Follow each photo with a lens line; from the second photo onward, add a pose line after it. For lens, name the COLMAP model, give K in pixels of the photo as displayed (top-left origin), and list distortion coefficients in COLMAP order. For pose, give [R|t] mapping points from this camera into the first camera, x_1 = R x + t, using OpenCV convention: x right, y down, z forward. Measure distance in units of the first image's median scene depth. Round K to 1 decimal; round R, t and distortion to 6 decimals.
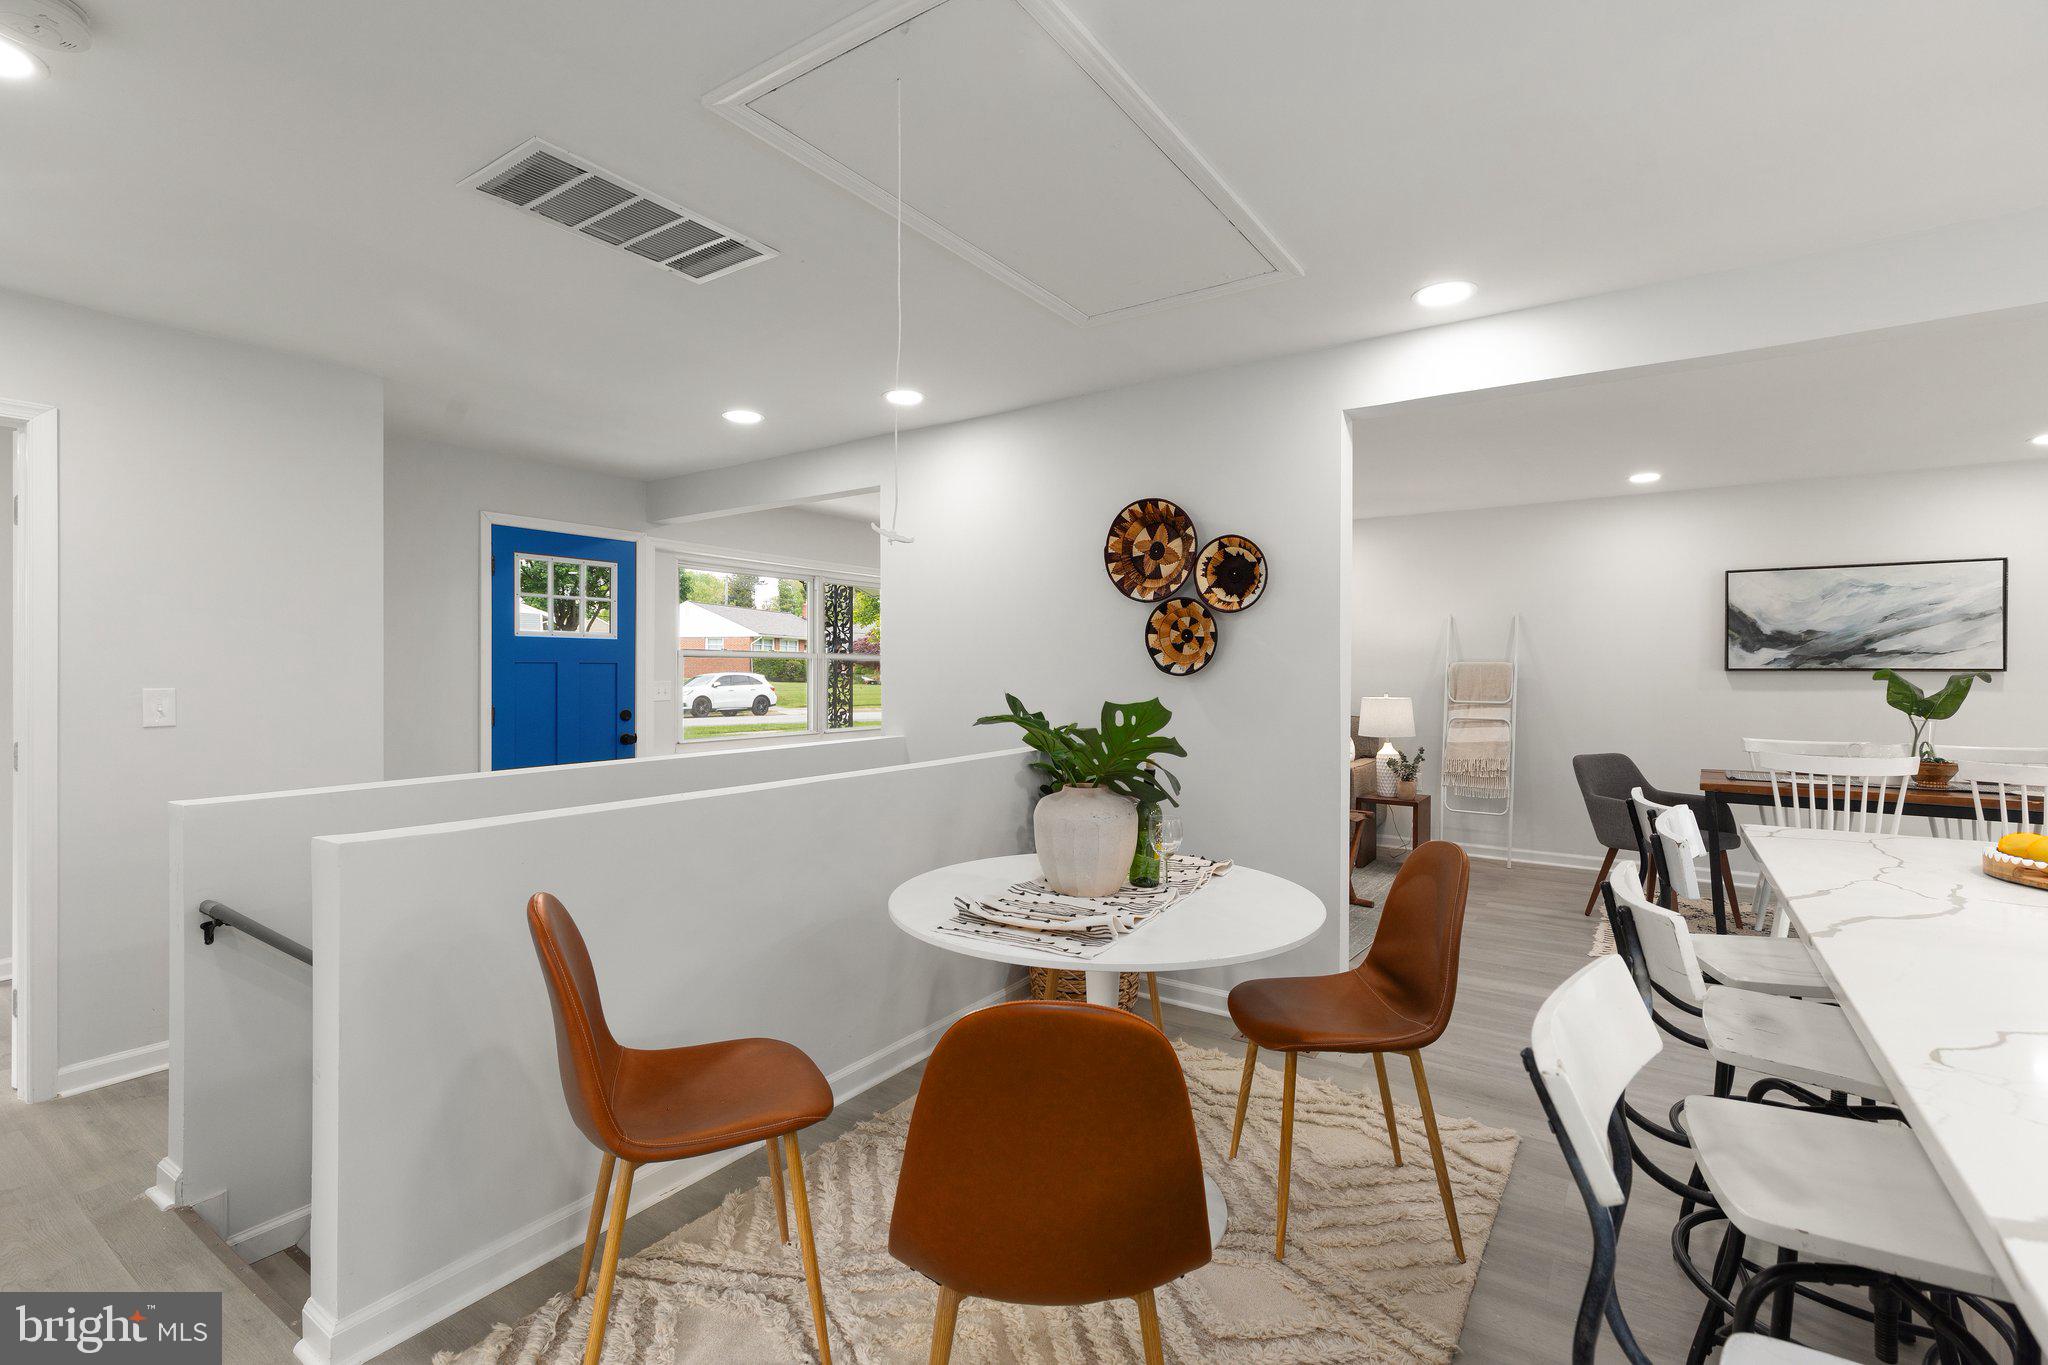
lens RADIAL K [[926.0, 0, 1023.0], [0, 926.0, 676.9], [0, 0, 1]] dist [0.005651, -0.000914]
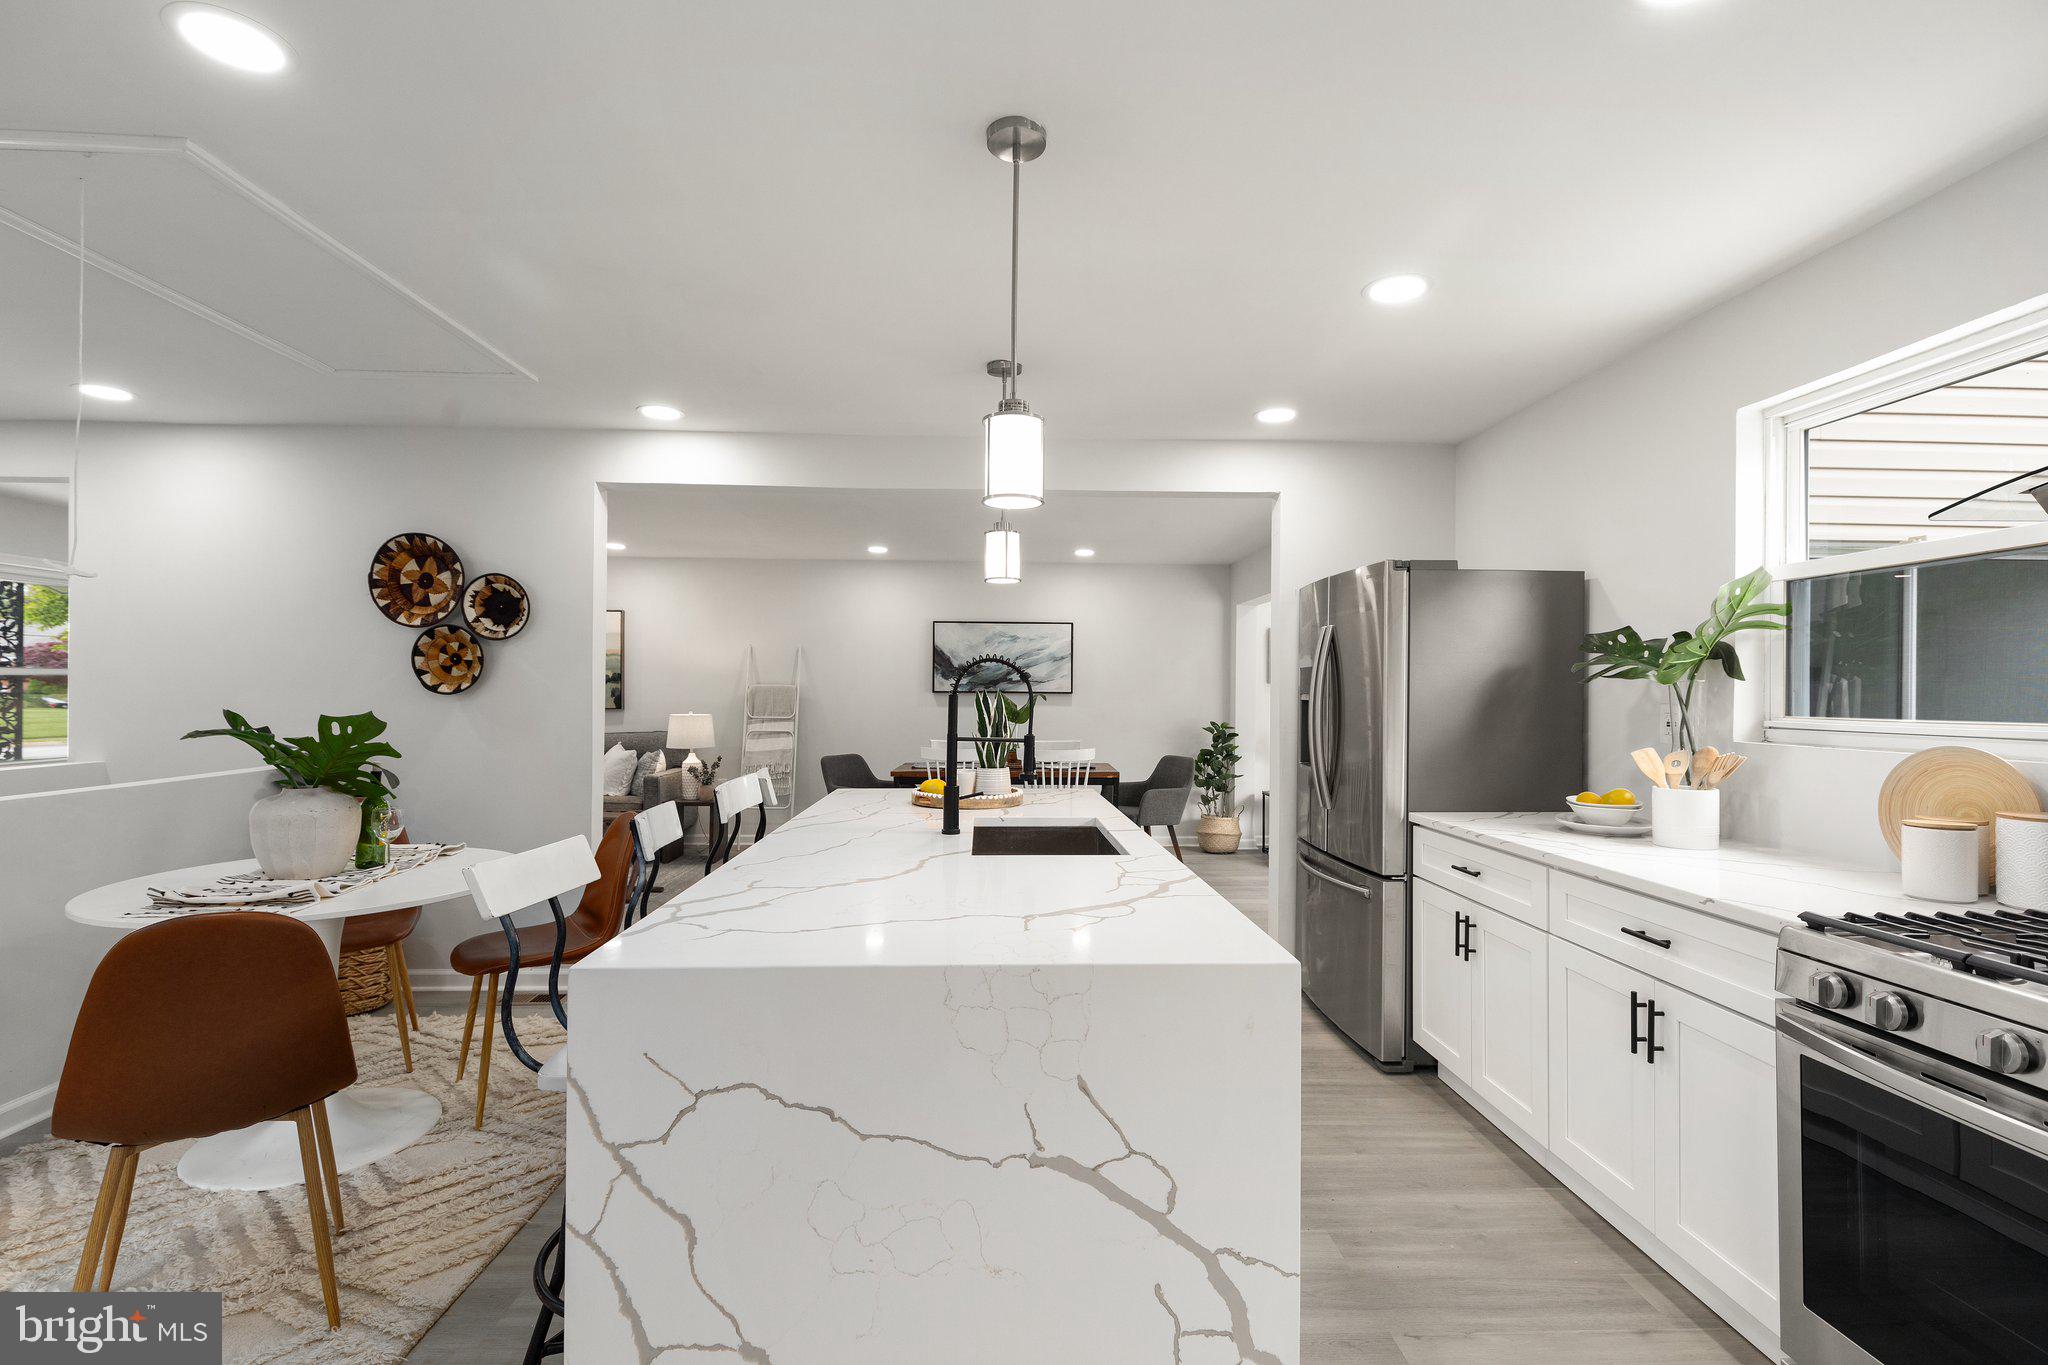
lens RADIAL K [[926.0, 0, 1026.4], [0, 926.0, 689.5], [0, 0, 1]] dist [0.005651, -0.000914]
pose [[0.801624, 0.006037, 0.597798, 0.058134], [-0.000755, 0.999958, -0.009086, 0.002181], [-0.597828, 0.006832, 0.801596, -0.303593]]
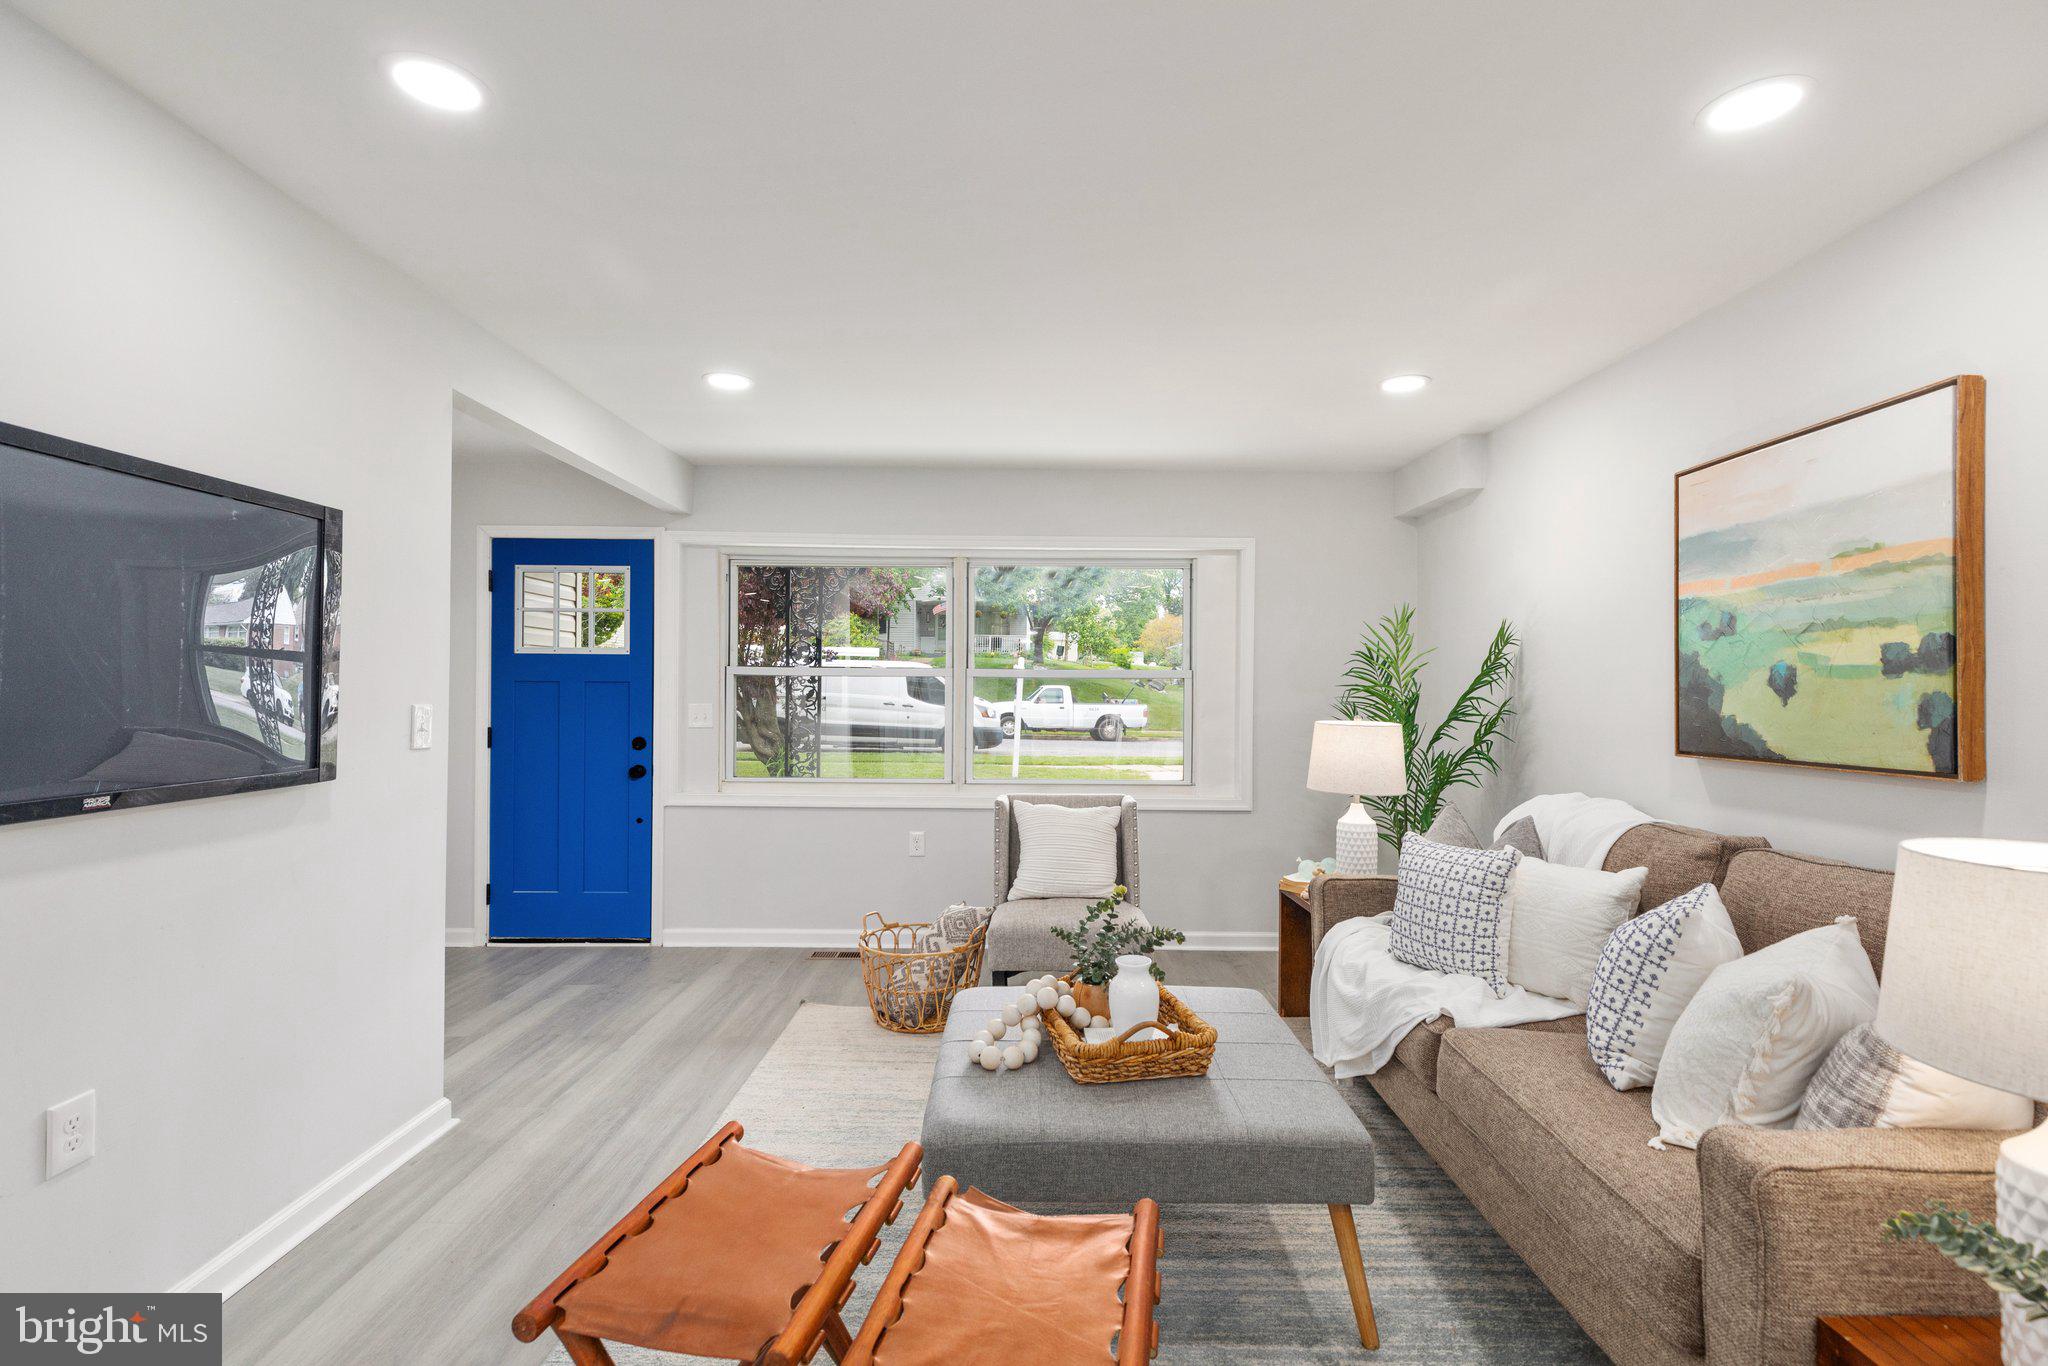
lens RADIAL K [[926.0, 0, 1024.8], [0, 926.0, 685.3], [0, 0, 1]] dist [0.005651, -0.000914]
pose [[0.563172, -0.001397, -0.826339, 0.710538], [-0.012330, 0.999873, -0.010093, -0.011691], [0.826248, 0.015873, 0.563083, 1.204889]]
